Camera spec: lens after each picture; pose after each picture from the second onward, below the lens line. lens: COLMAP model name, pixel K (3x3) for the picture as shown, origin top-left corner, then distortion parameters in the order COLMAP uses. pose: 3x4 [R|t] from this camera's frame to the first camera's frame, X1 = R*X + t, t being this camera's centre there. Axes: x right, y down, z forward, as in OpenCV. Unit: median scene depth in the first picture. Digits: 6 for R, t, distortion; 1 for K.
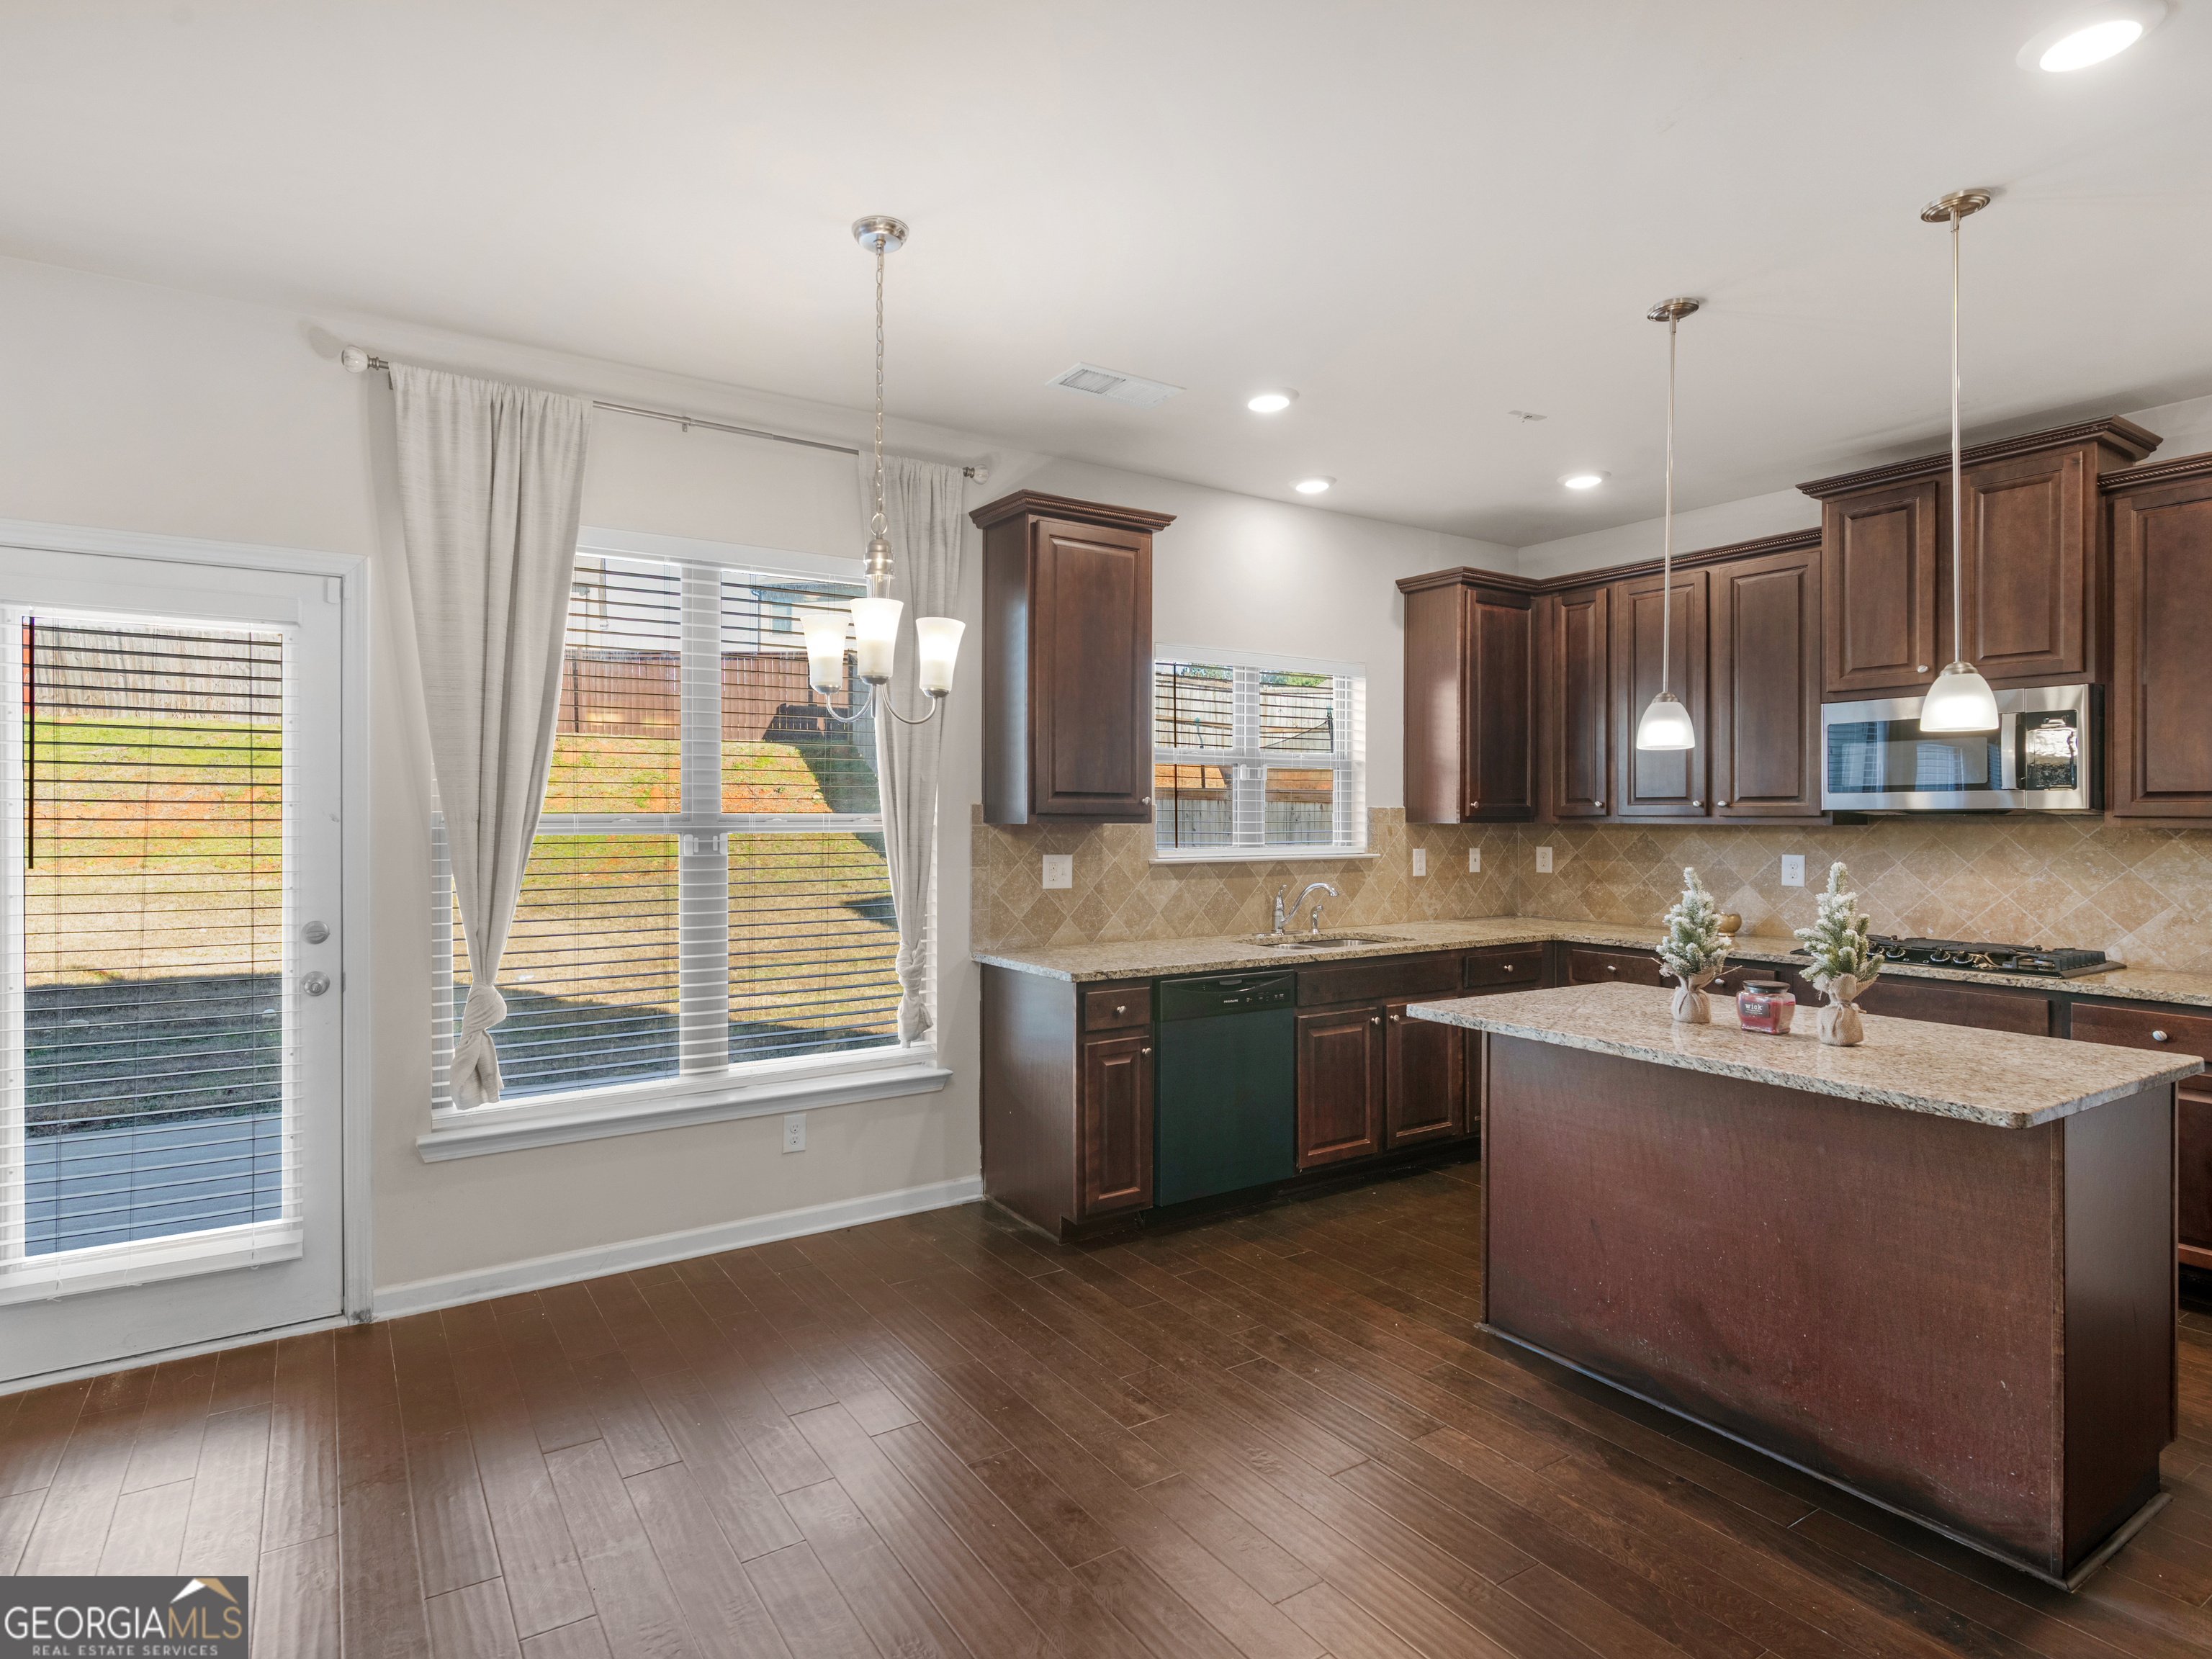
lens RADIAL K [[1135.5, 0, 1040.9], [0, 1135.5, 812.1], [0, 0, 1]] dist [-0.003454, 0.000625]
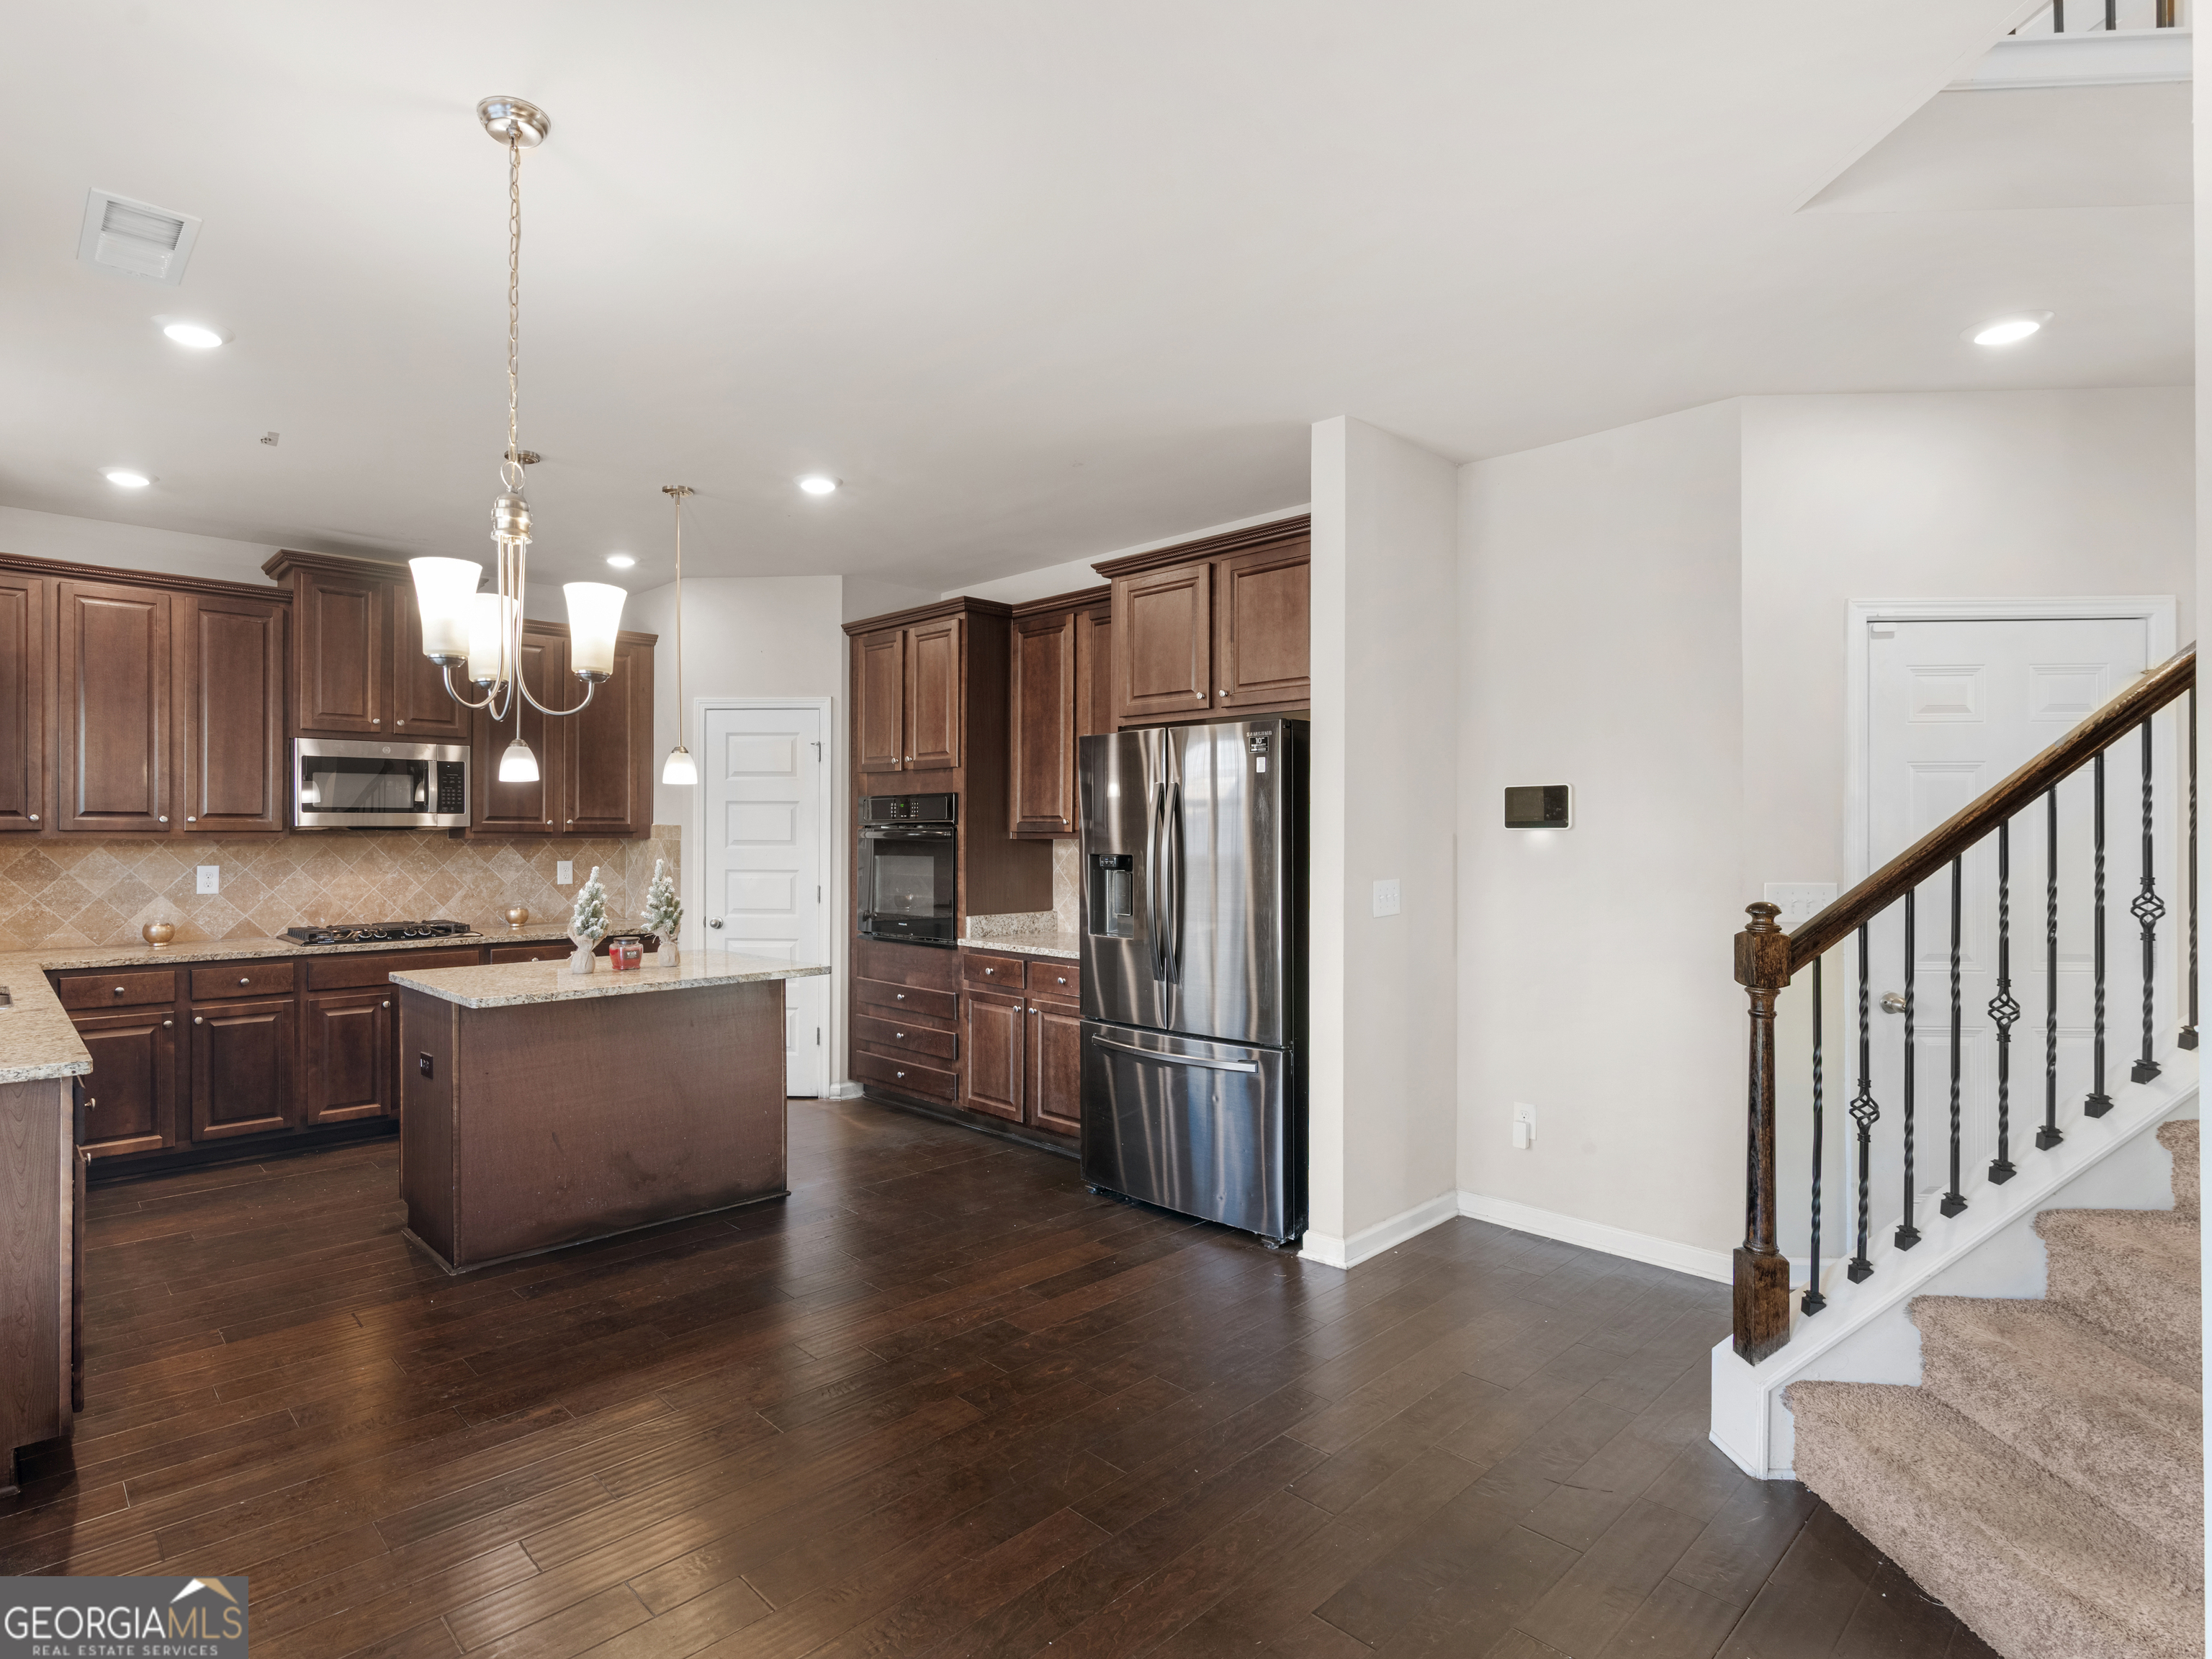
lens RADIAL K [[1135.5, 0, 960.7], [0, 1135.5, 832.5], [0, 0, 1]] dist [-0.003454, 0.000625]
pose [[-0.161829, -0.002178, 0.986816, -0.607785], [-0.005020, 0.999986, 0.001384, -0.000163], [-0.986806, -0.004730, -0.161838, 0.494937]]
